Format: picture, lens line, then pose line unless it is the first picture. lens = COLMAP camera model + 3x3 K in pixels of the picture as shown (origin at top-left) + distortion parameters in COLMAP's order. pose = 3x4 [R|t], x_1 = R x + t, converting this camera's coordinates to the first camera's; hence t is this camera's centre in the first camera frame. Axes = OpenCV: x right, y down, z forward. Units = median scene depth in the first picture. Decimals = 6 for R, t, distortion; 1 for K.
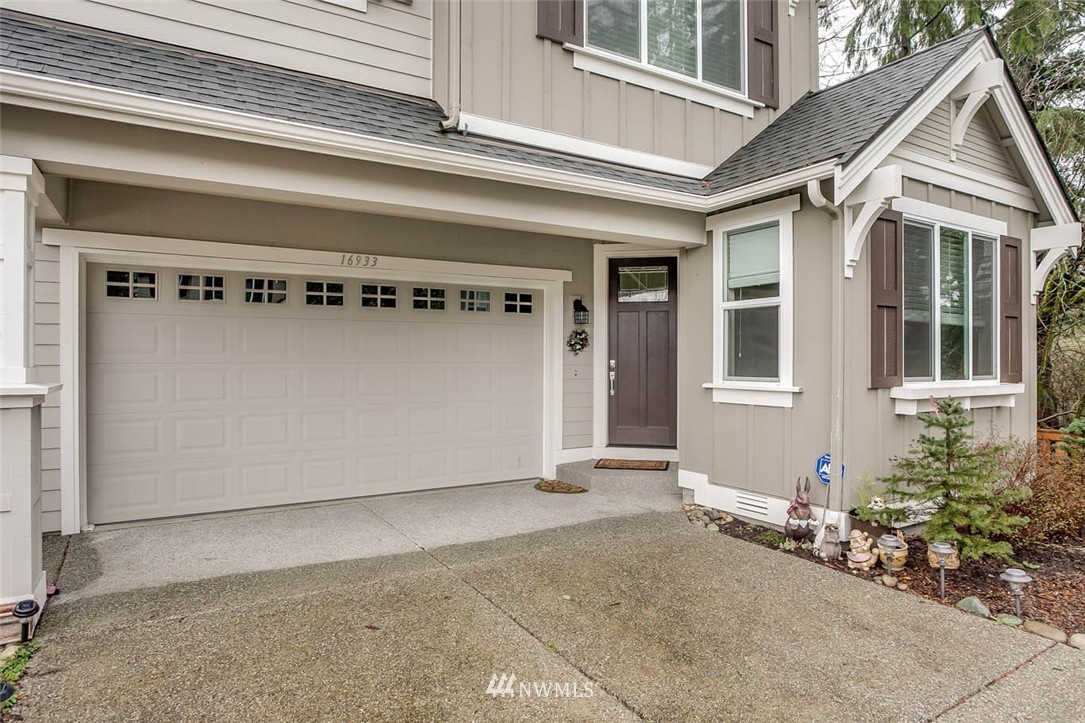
lens RADIAL K [[630.9, 0, 540.7], [0, 630.9, 356.9], [0, 0, 1]] dist [-0.022844, 0.000470]
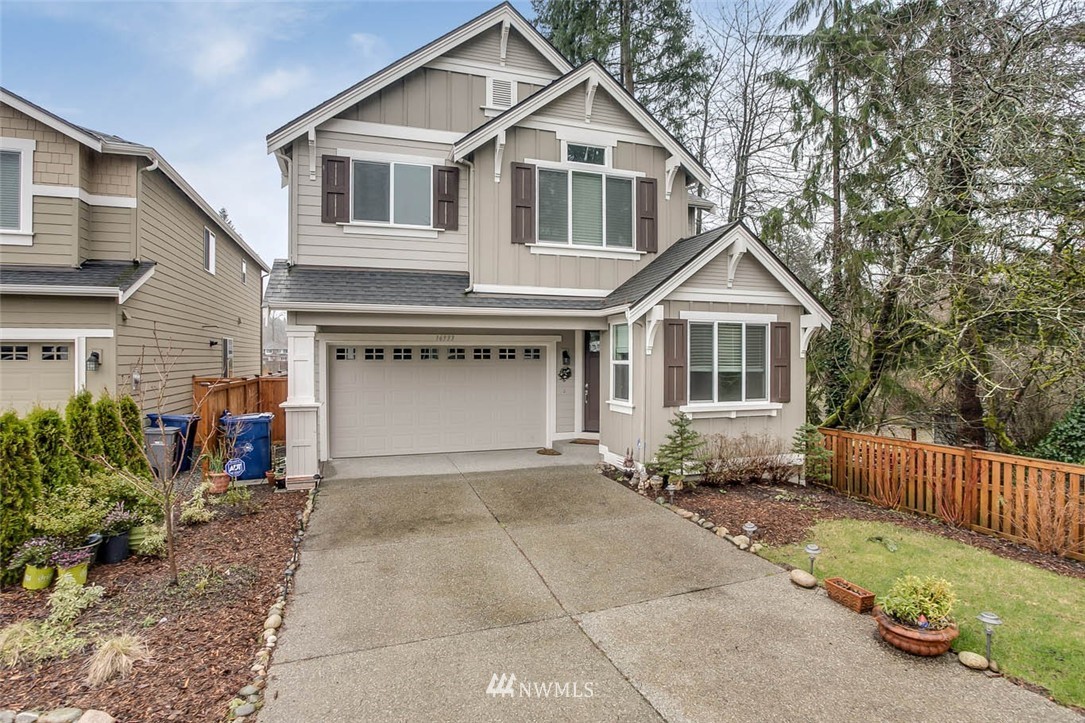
lens RADIAL K [[522.0, 0, 542.6], [0, 522.0, 363.9], [0, 0, 1]] dist [-0.053629, 0.037066]
pose [[0.976549, 0.000349, -0.215297, 0.427767], [0.002227, 0.999929, 0.011719, -0.095434], [0.215285, -0.011924, 0.976478, -0.655943]]
